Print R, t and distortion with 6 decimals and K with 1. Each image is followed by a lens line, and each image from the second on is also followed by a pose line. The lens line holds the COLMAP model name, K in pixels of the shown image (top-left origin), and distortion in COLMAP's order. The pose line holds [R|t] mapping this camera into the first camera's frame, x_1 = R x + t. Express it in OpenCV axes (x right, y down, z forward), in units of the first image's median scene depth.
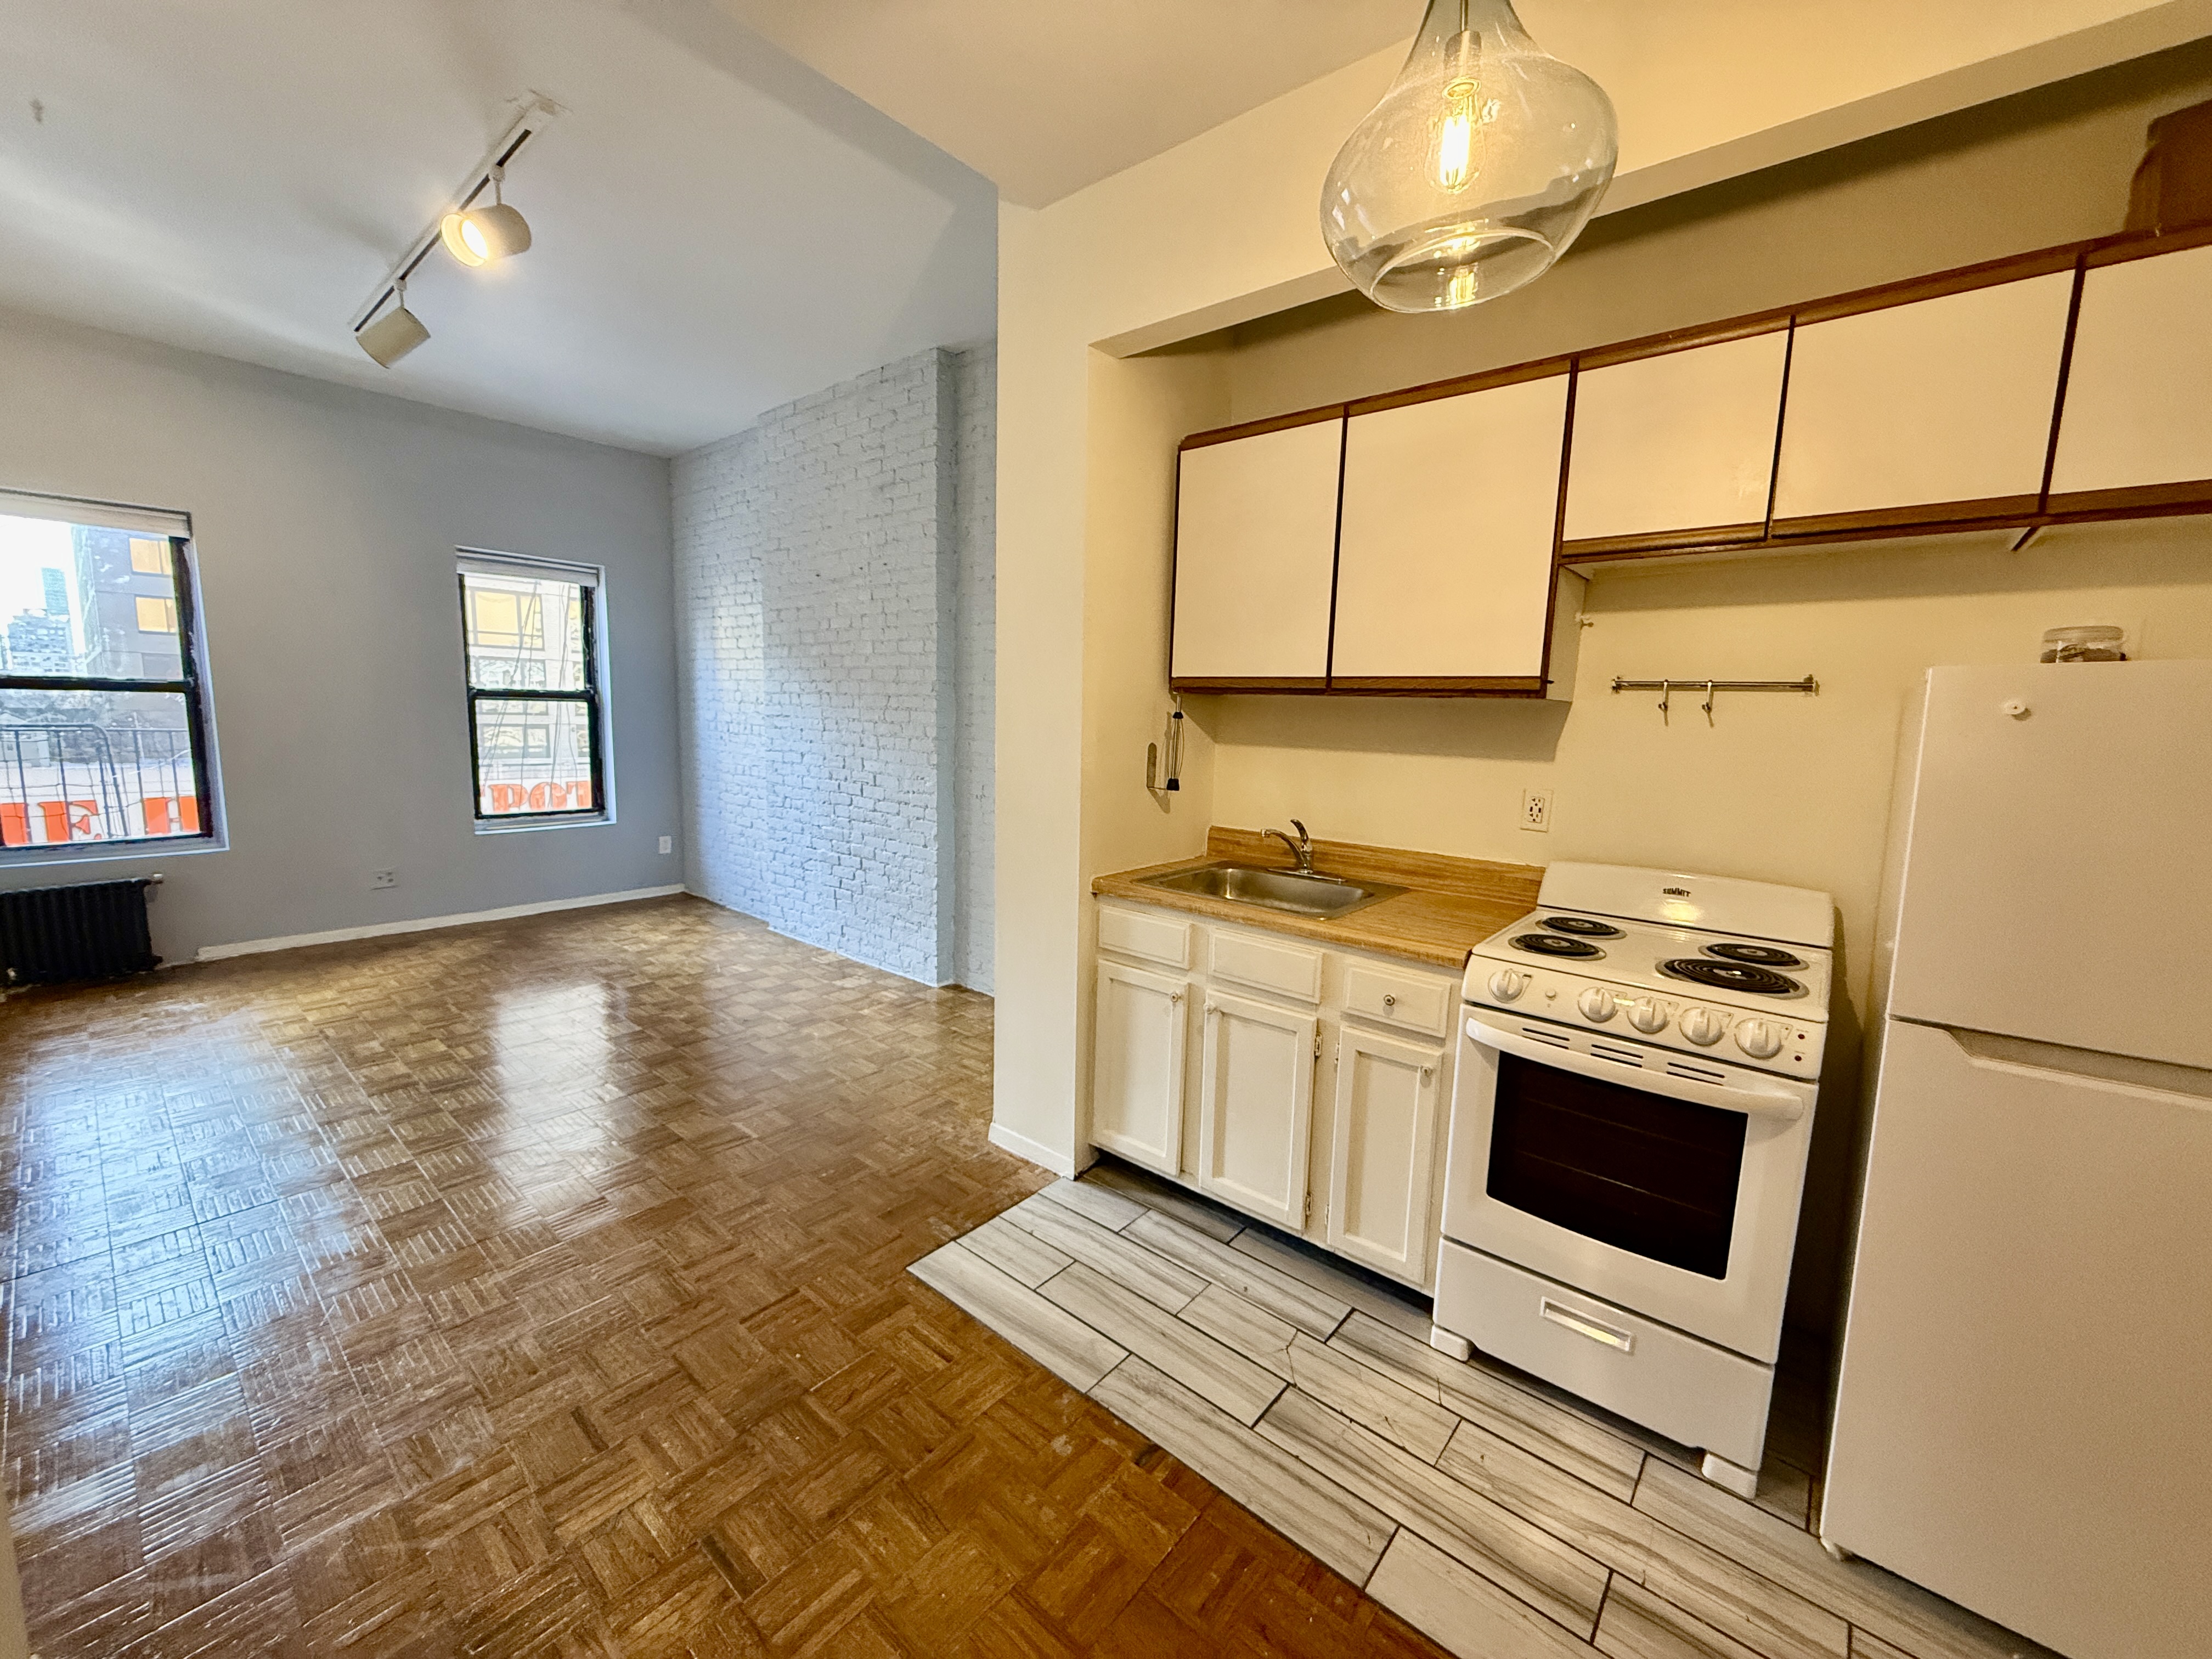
lens RADIAL K [[879.7, 0, 1105.2], [0, 879.7, 829.5], [0, 0, 1]] dist [0.001155, -0.000524]
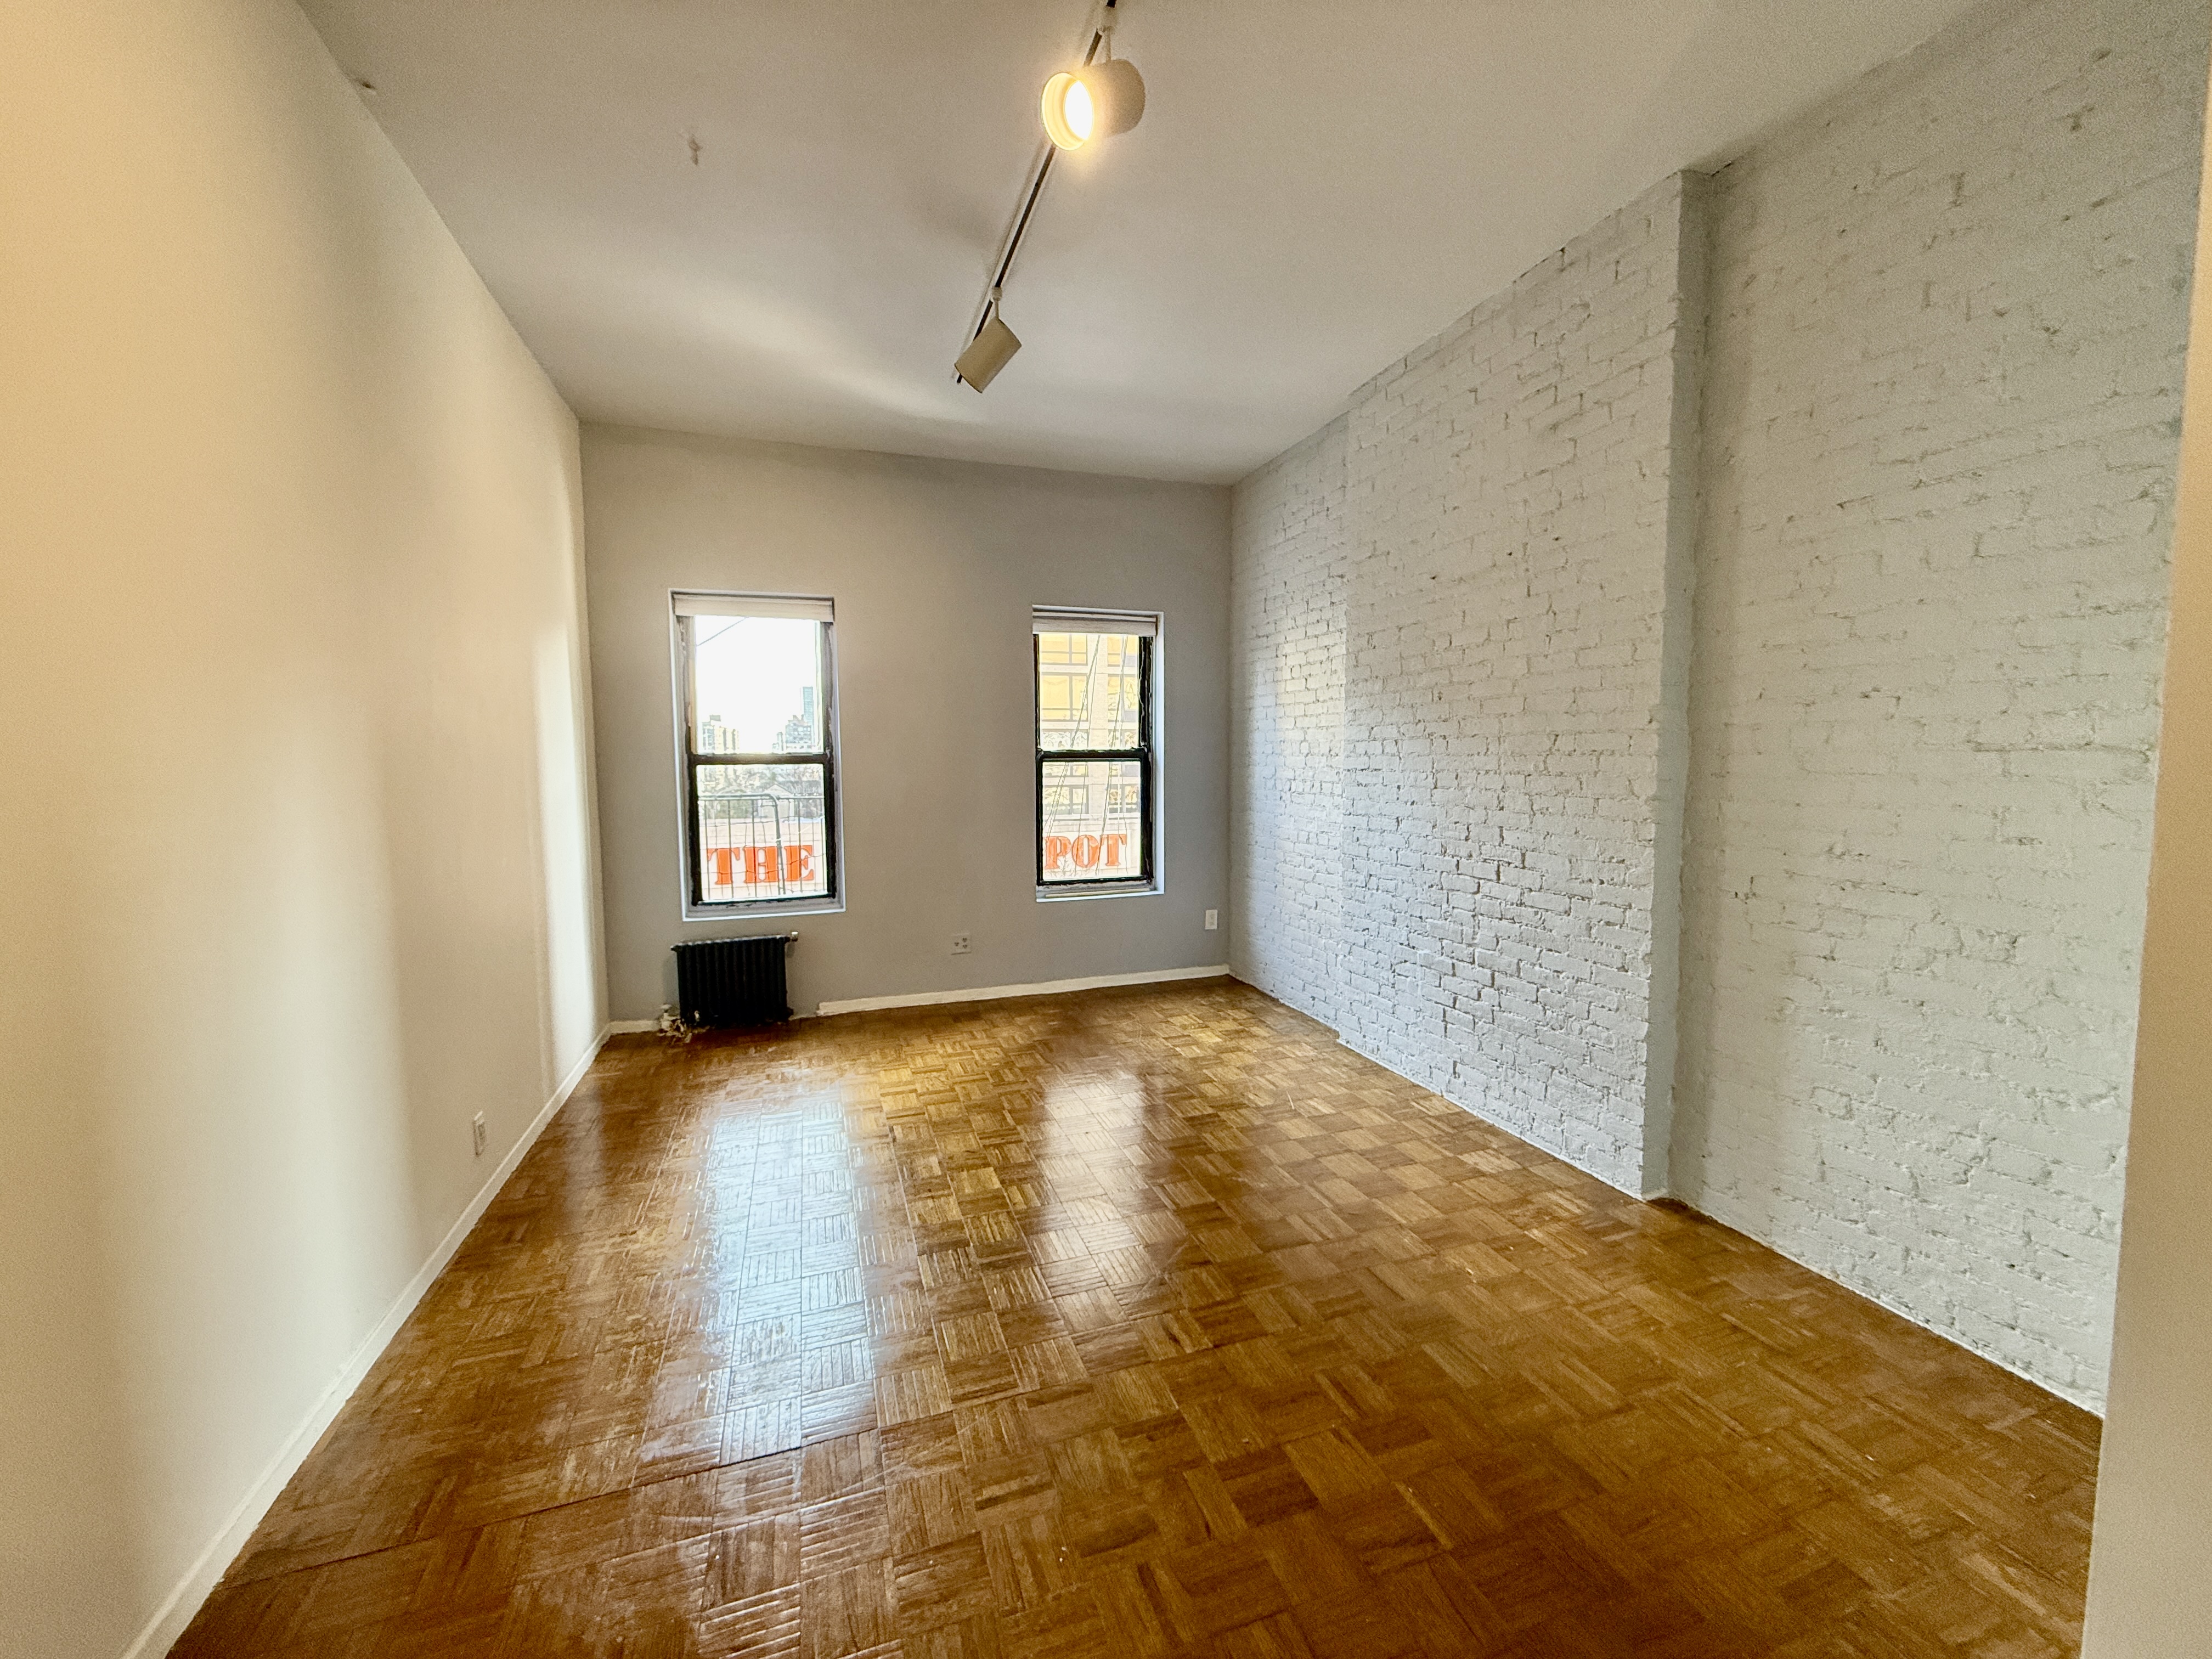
lens RADIAL K [[879.7, 0, 1109.1], [0, 879.7, 825.4], [0, 0, 1]] dist [0.001155, -0.000524]
pose [[0.860143, 0.003853, -0.510038, -0.194748], [-0.037109, 0.997794, -0.055043, -0.034021], [0.508701, 0.066272, 0.858389, 0.259789]]
